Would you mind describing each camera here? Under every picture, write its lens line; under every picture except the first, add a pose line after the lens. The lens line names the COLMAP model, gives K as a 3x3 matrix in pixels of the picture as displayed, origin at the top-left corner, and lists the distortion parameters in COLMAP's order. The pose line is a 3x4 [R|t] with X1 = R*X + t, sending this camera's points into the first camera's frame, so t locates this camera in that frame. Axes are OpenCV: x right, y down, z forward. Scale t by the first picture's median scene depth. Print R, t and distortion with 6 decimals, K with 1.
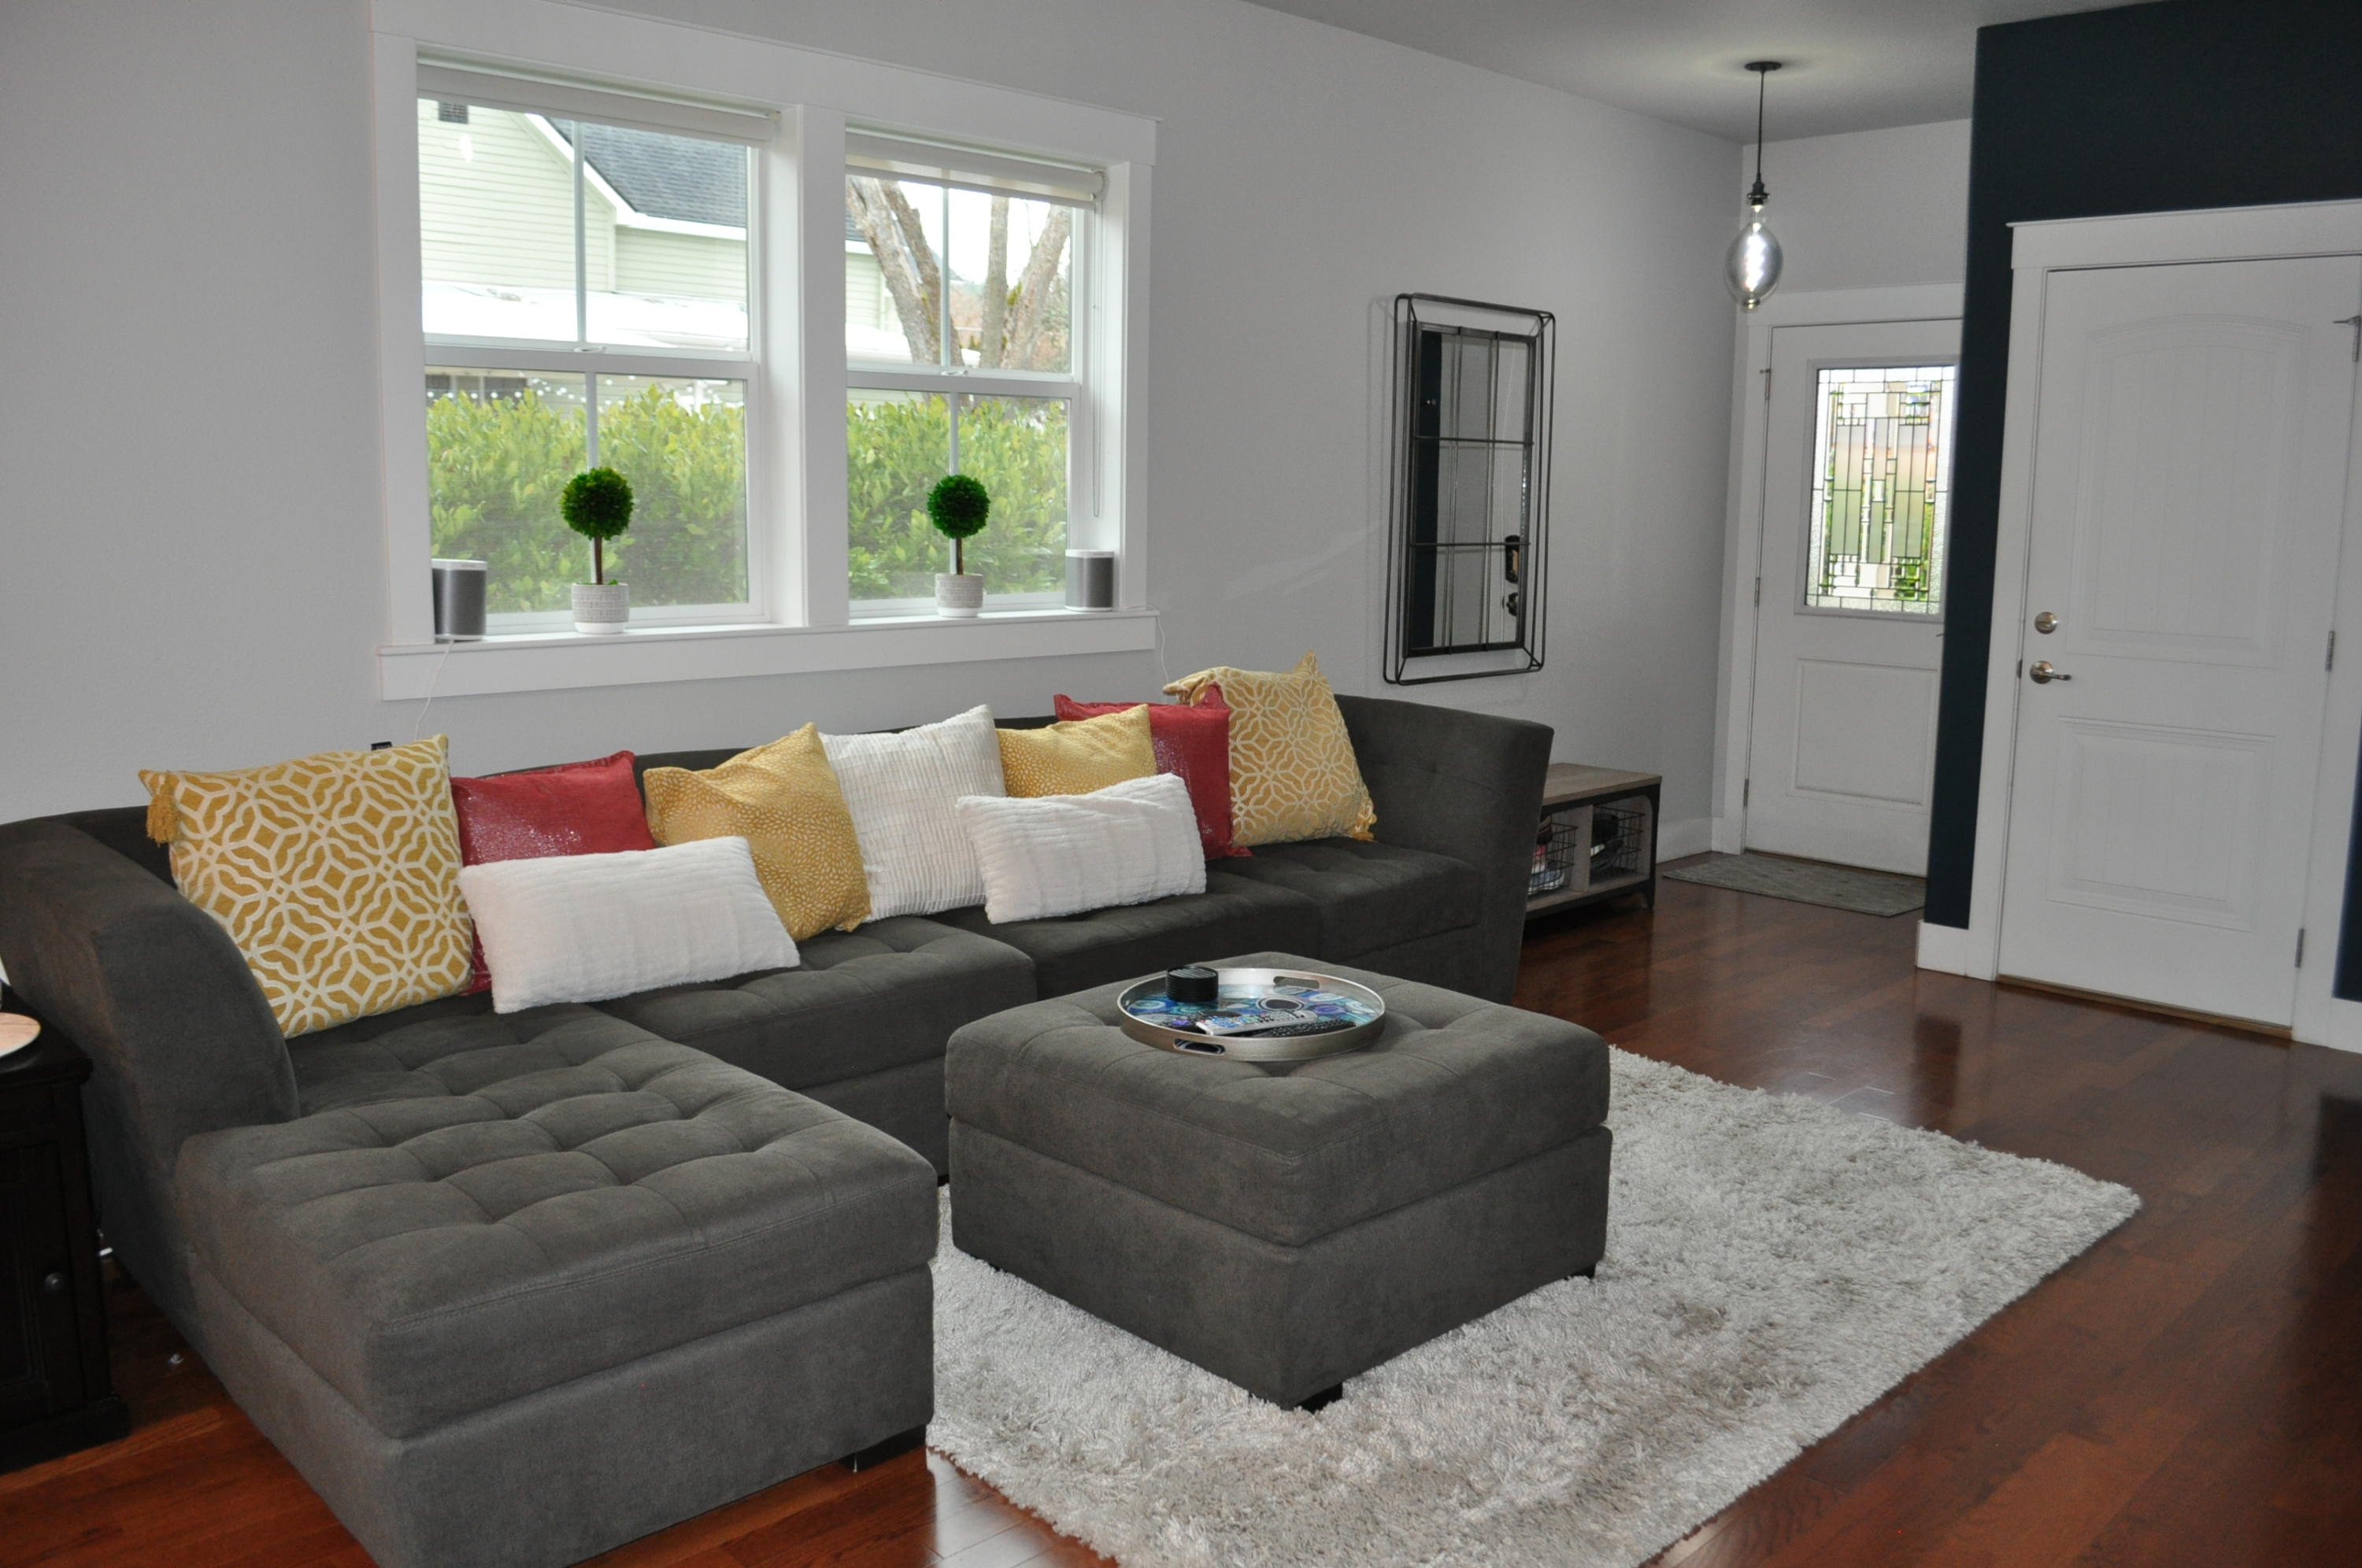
lens RADIAL K [[1874.4, 0, 1190.9], [0, 1874.4, 787.3], [0, 0, 1]] dist [-0.080289, -0.002629]
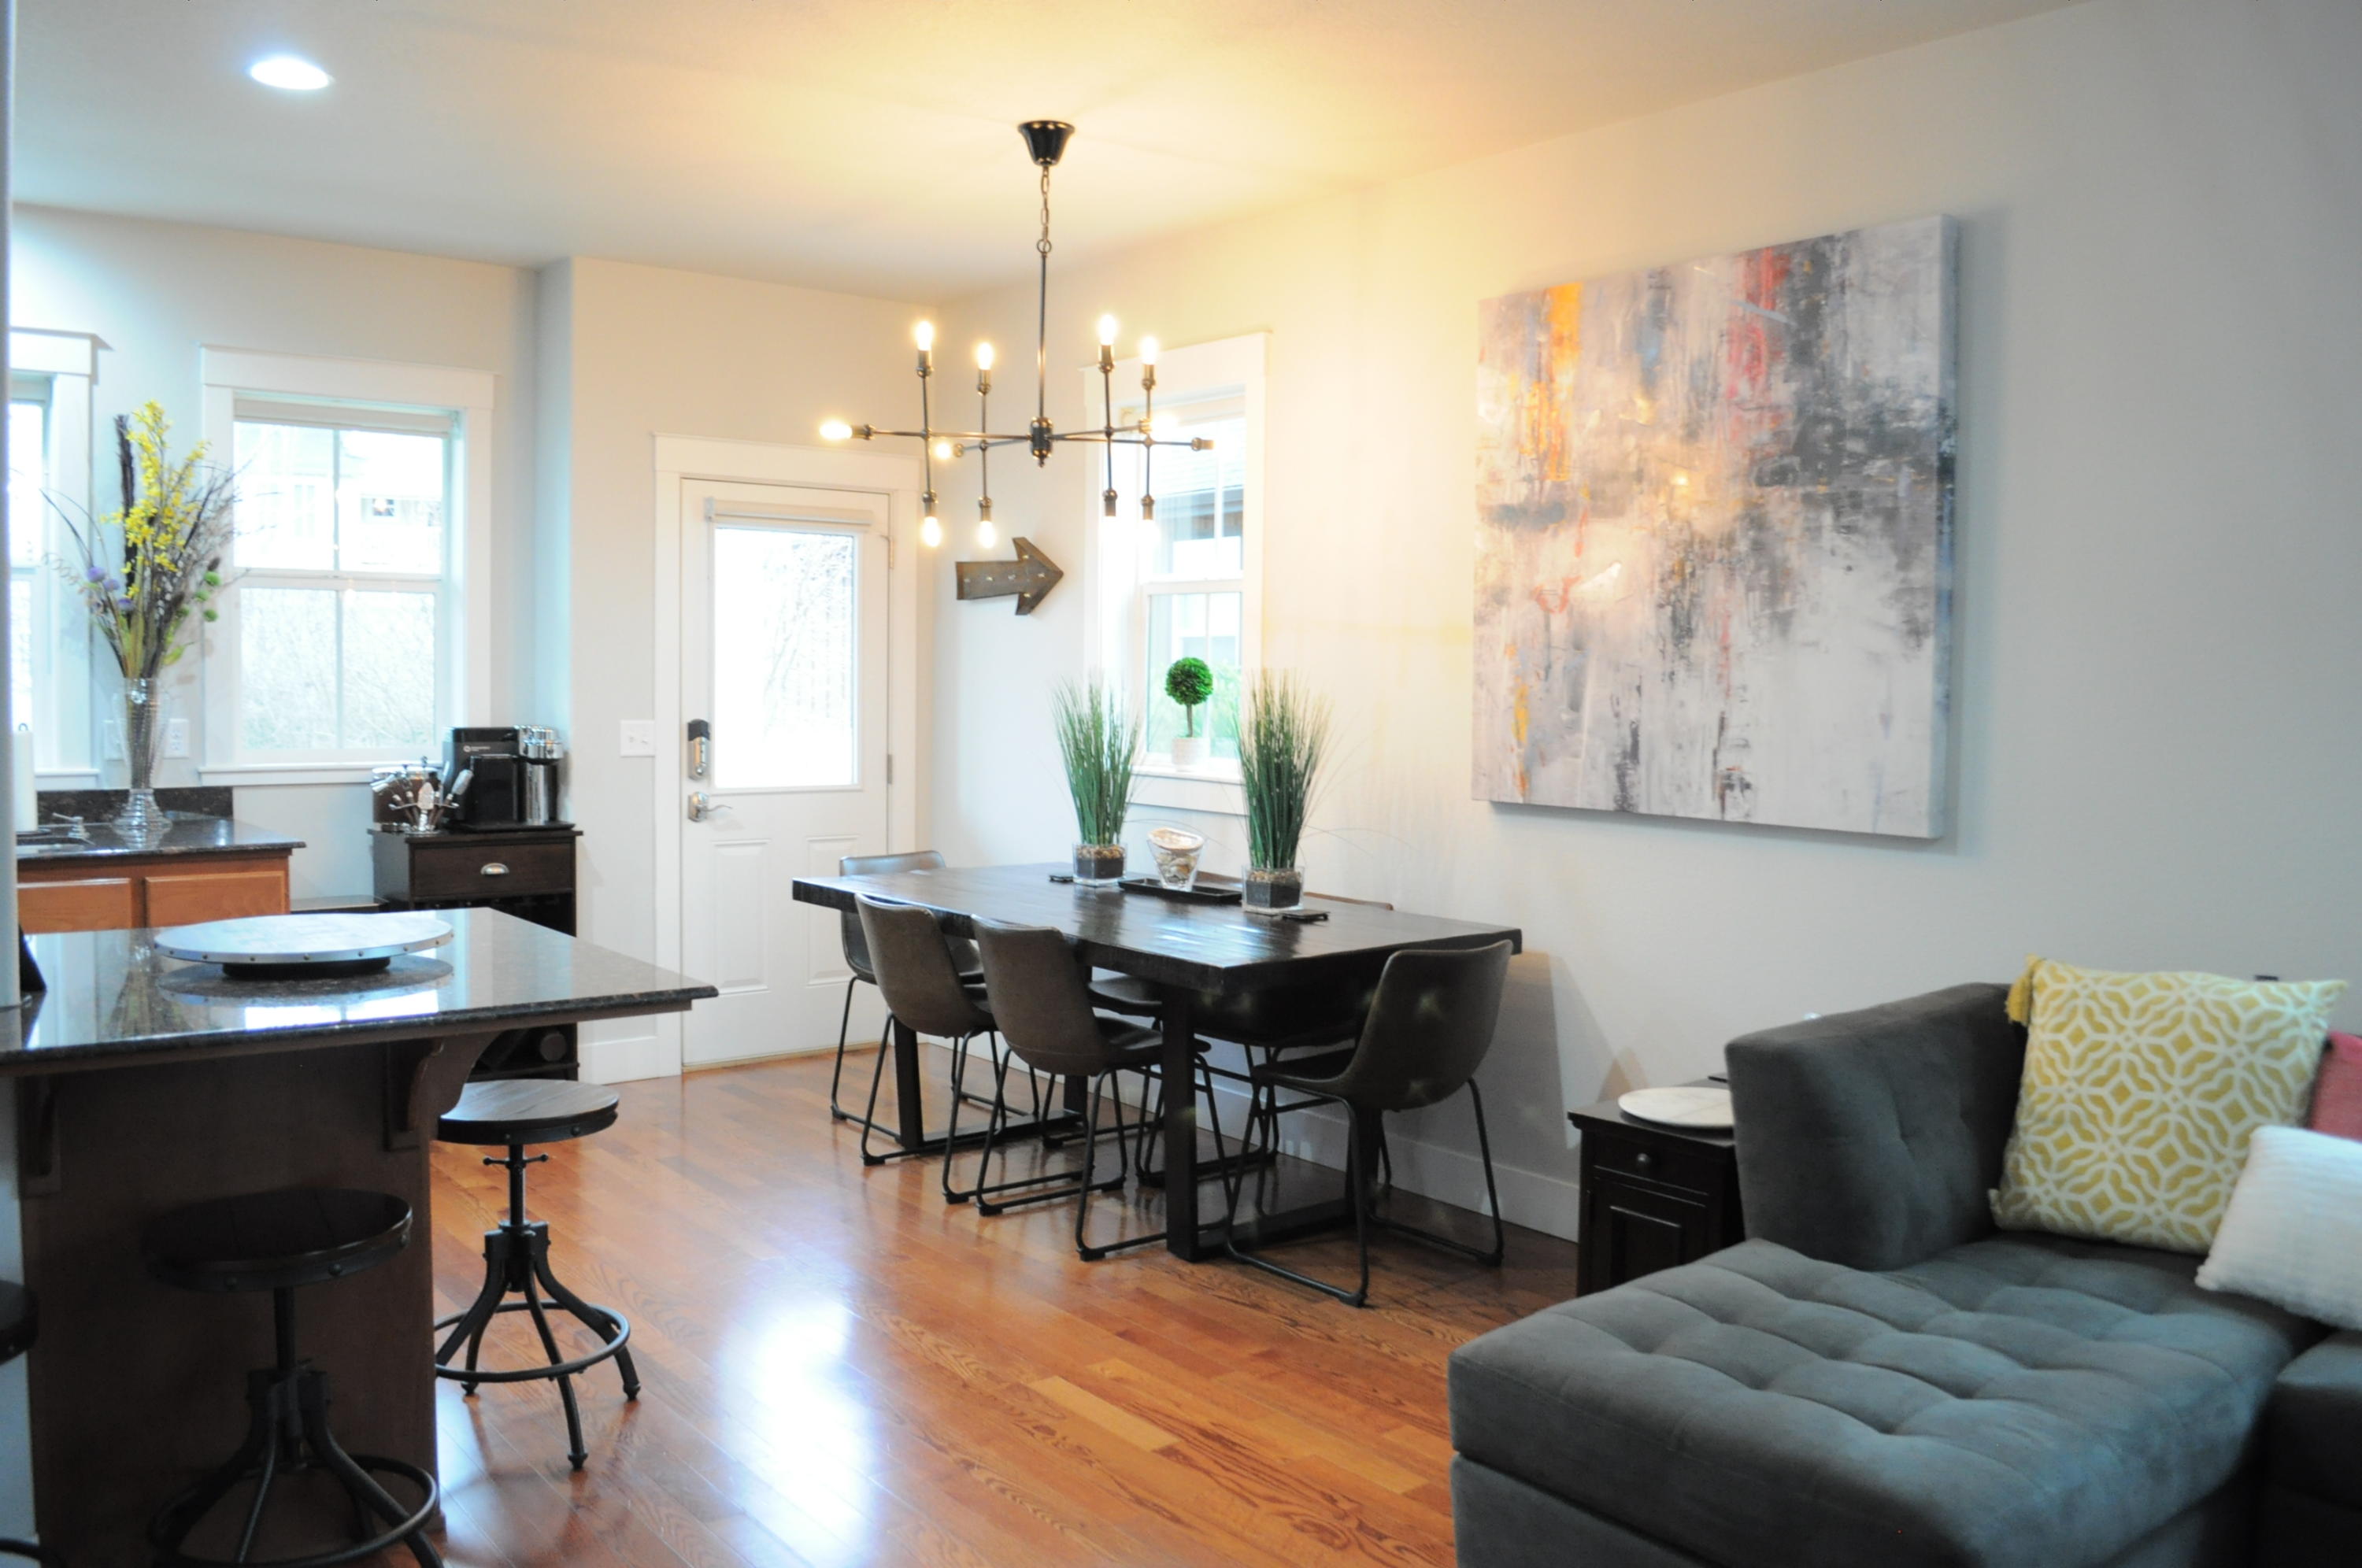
lens RADIAL K [[1874.4, 0, 1189.5], [0, 1874.4, 782.5], [0, 0, 1]] dist [-0.080289, -0.002629]
pose [[-0.044984, 0.033329, -0.998432, 0.298238], [-0.173952, 0.983913, 0.040682, -0.038299], [0.983726, 0.175509, -0.038462, 0.305004]]
